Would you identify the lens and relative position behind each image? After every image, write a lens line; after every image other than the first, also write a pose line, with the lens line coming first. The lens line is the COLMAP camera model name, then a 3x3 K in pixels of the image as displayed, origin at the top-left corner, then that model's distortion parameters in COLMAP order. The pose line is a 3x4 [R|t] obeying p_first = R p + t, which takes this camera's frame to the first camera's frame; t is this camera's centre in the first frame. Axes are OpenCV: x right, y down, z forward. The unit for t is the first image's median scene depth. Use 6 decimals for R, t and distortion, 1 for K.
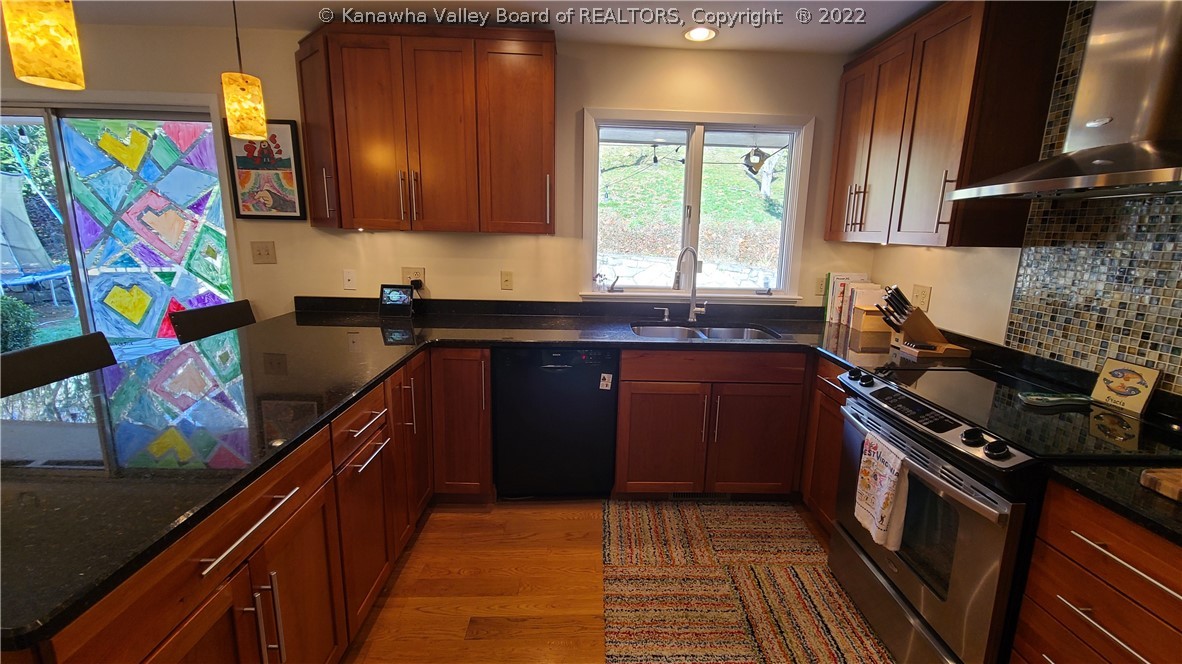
lens RADIAL K [[486.3, 0, 597.8], [0, 486.3, 325.8], [0, 0, 1]] dist [0.004485, 0.000182]
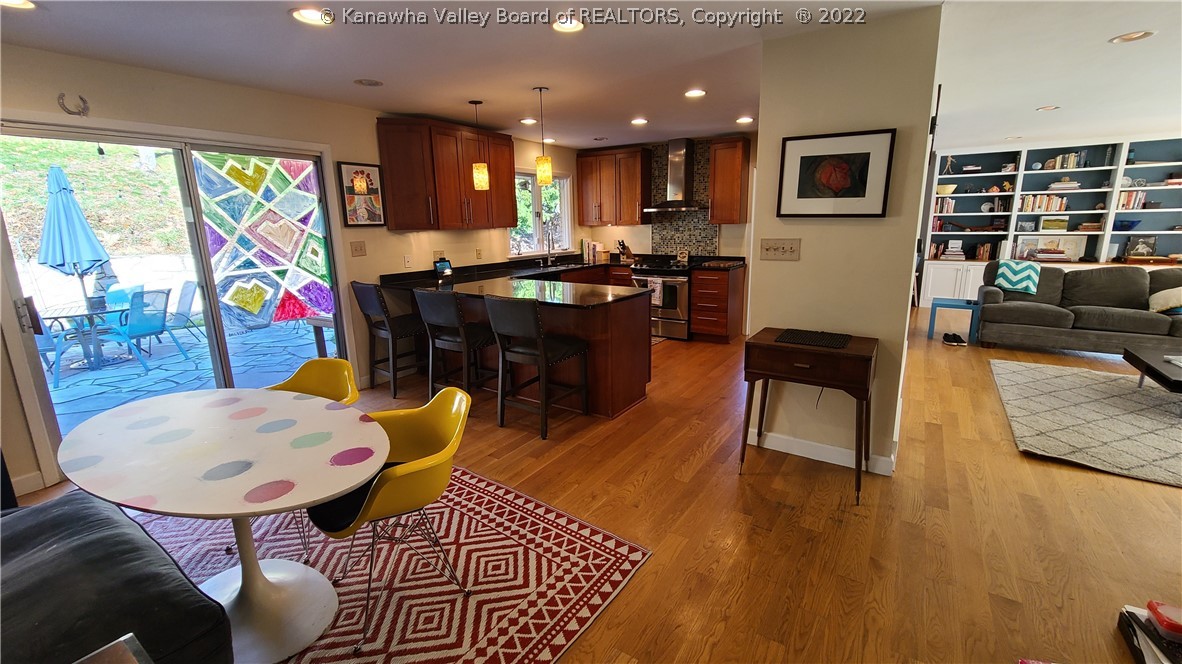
lens RADIAL K [[486.3, 0, 590.7], [0, 486.3, 327.5], [0, 0, 1]] dist [0.004485, 0.000182]
pose [[0.584199, -0.205406, 0.785188, -1.480809], [0.182674, 0.975899, 0.119382, 0.039163], [-0.790786, 0.073691, 0.607641, -0.465795]]
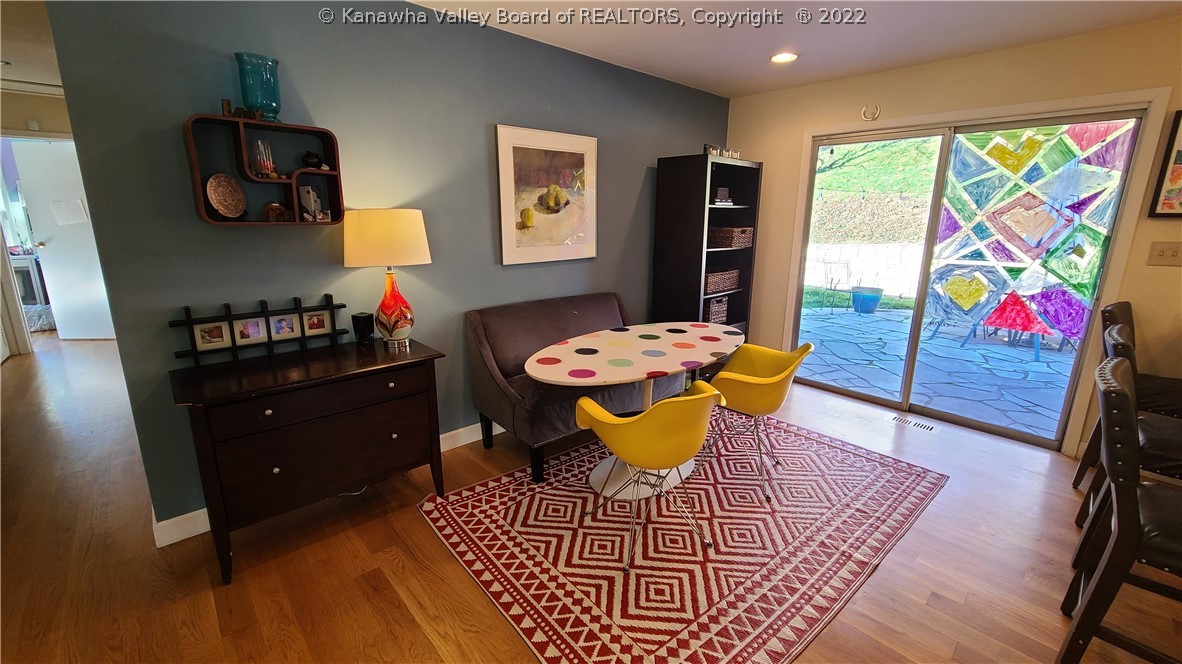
lens RADIAL K [[486.3, 0, 612.1], [0, 486.3, 324.0], [0, 0, 1]] dist [0.004485, 0.000182]
pose [[0.665756, 0.155539, -0.729779, -0.678213], [-0.143069, 0.986496, 0.079735, 0.056790], [0.732325, 0.051325, 0.679018, -0.388251]]
